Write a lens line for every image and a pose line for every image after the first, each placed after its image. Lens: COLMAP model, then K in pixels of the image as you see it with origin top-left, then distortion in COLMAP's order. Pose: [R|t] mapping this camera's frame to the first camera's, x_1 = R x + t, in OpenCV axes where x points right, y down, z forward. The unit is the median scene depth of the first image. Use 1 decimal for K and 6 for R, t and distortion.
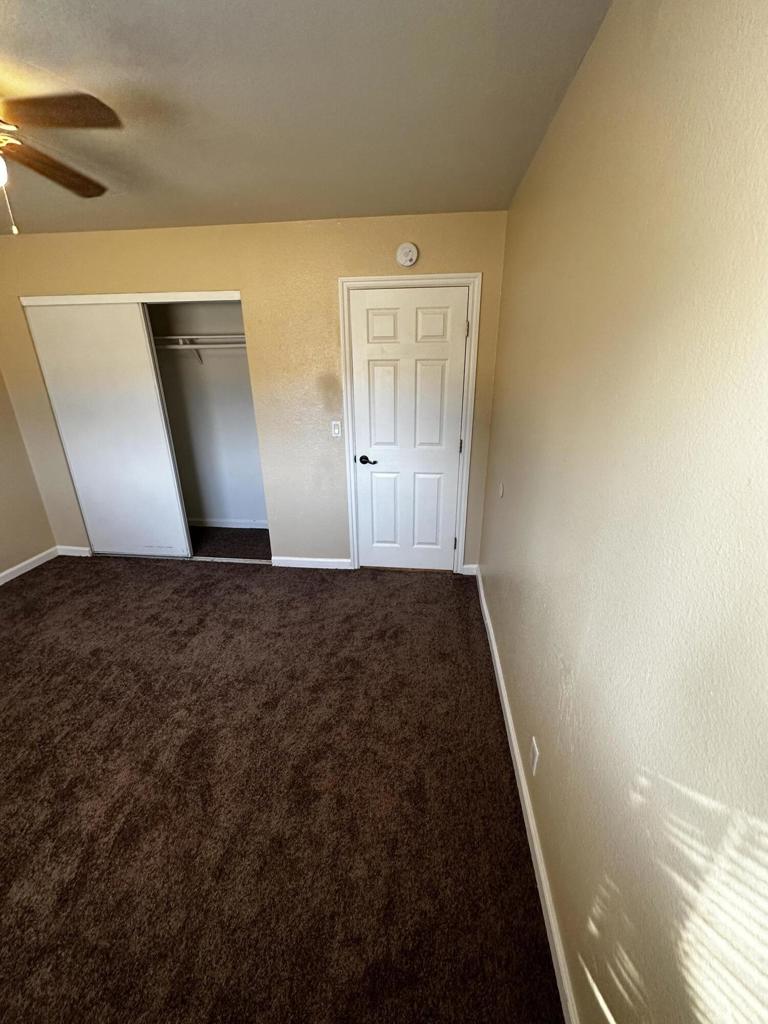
lens RADIAL K [[407.8, 0, 384.6], [0, 407.8, 512.2], [0, 0, 1]] dist [-0.002394, 0.000880]
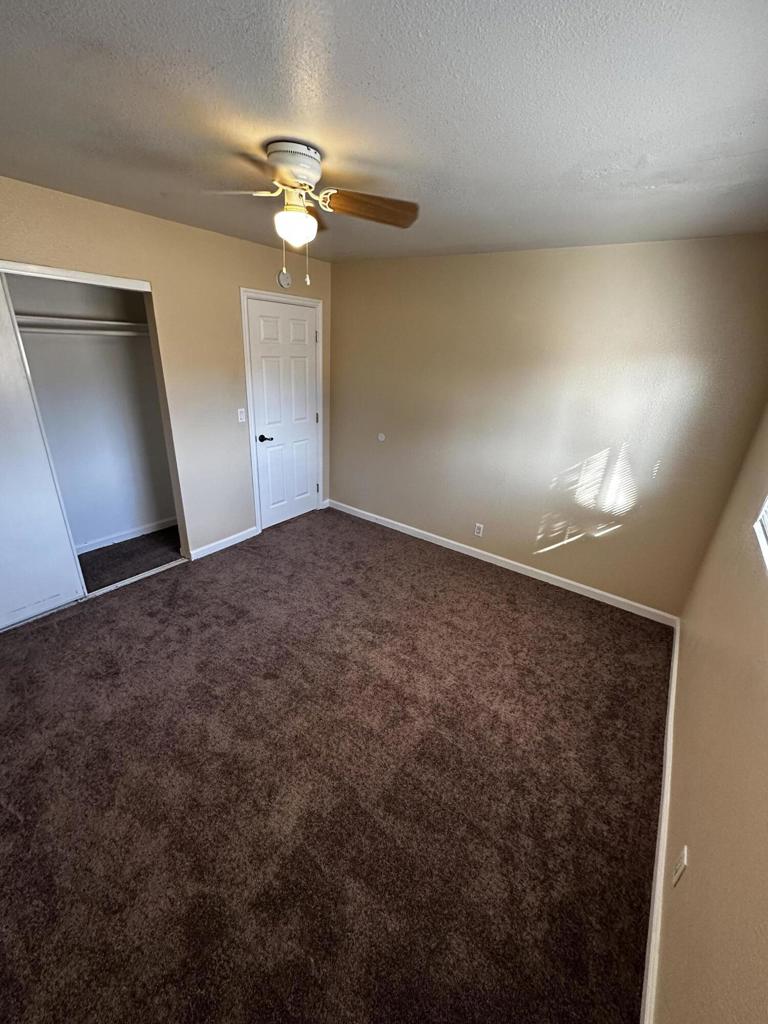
lens RADIAL K [[407.8, 0, 384.6], [0, 407.8, 512.2], [0, 0, 1]] dist [-0.002394, 0.000880]
pose [[0.485779, -0.301054, 0.820601, -1.038507], [0.251828, 0.947212, 0.198426, -0.076037], [-0.837019, 0.110258, 0.535949, 0.070919]]
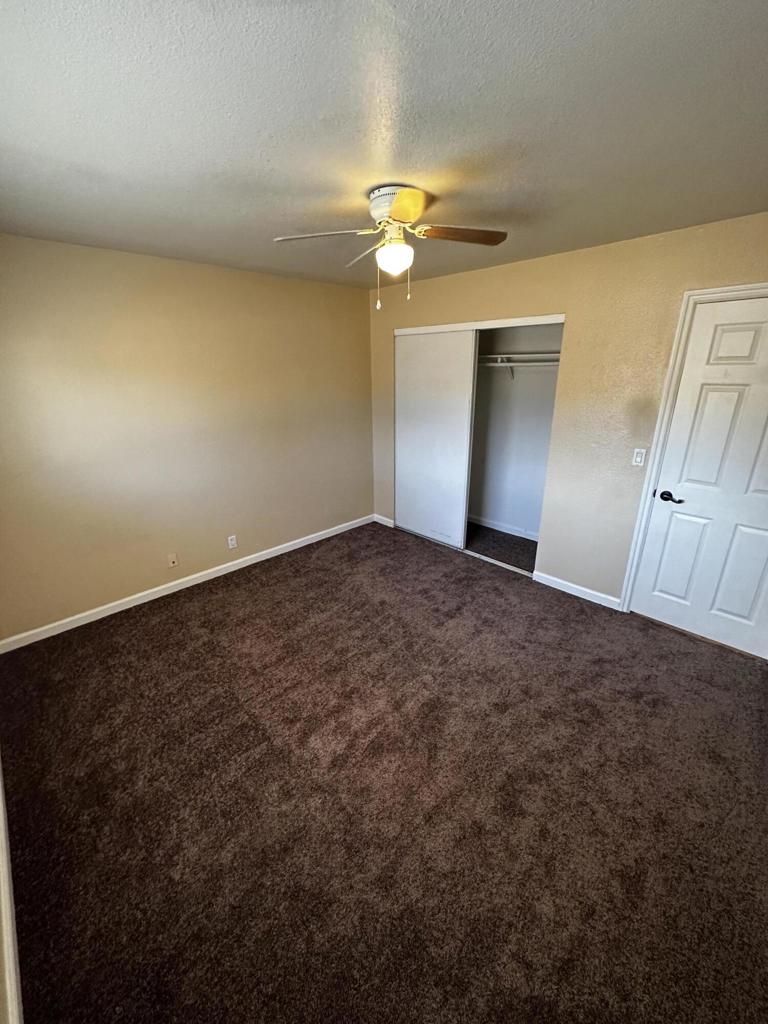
lens RADIAL K [[407.8, 0, 384.6], [0, 407.8, 512.2], [0, 0, 1]] dist [-0.002394, 0.000880]
pose [[0.775275, 0.212977, -0.594634, 0.009036], [-0.216060, 0.974066, 0.067181, -0.025462], [0.593521, 0.076392, 0.801185, -0.057048]]
